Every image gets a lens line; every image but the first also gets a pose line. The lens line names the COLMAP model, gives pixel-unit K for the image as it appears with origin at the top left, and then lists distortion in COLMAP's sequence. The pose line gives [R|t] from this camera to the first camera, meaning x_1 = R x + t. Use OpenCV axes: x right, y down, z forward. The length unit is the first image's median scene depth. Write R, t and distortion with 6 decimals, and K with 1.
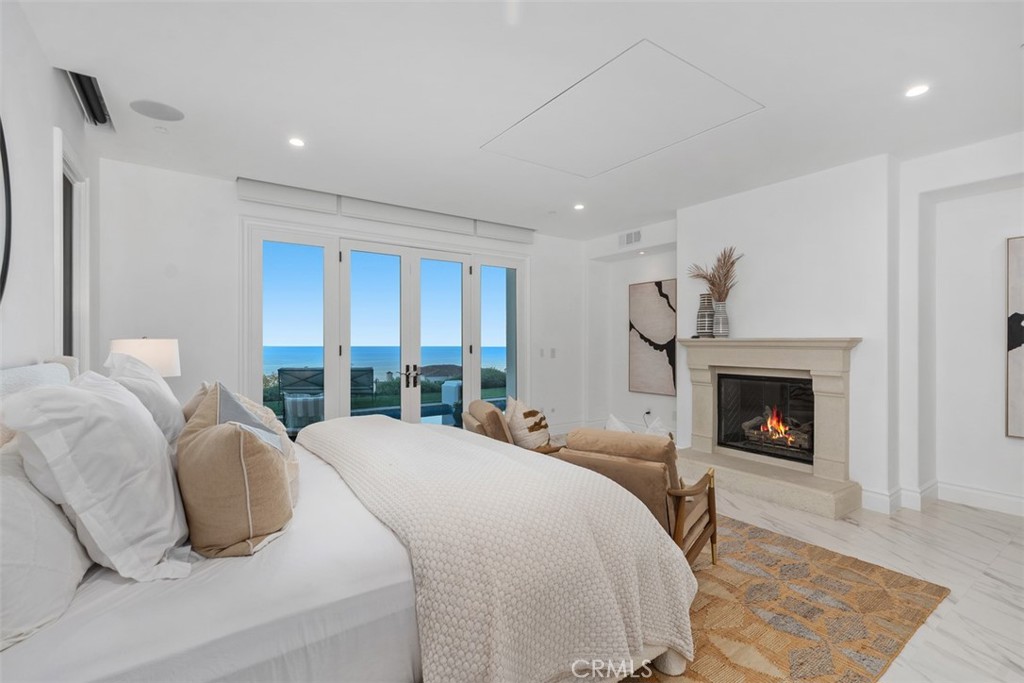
lens RADIAL K [[466.7, 0, 504.8], [0, 466.7, 340.2], [0, 0, 1]] dist [0.010303, -0.000927]
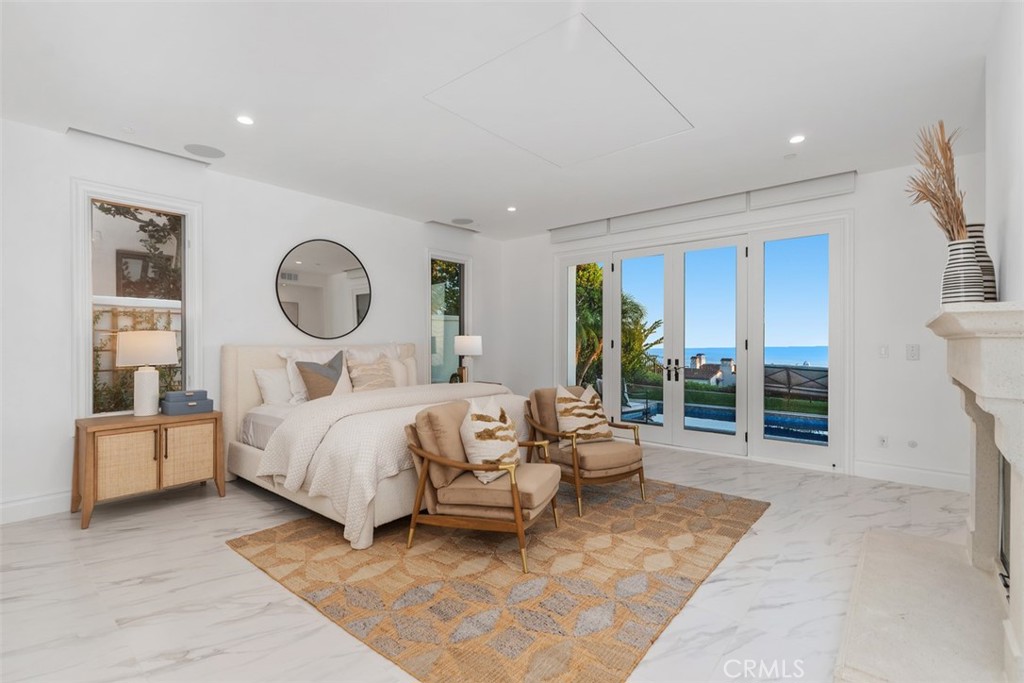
lens RADIAL K [[466.7, 0, 509.3], [0, 466.7, 343.8], [0, 0, 1]] dist [0.010303, -0.000927]
pose [[0.250007, 0.000614, -0.968244, 0.704629], [-0.000386, 1.000000, 0.000534, 0.018919], [0.968244, 0.000241, 0.250007, 0.398896]]
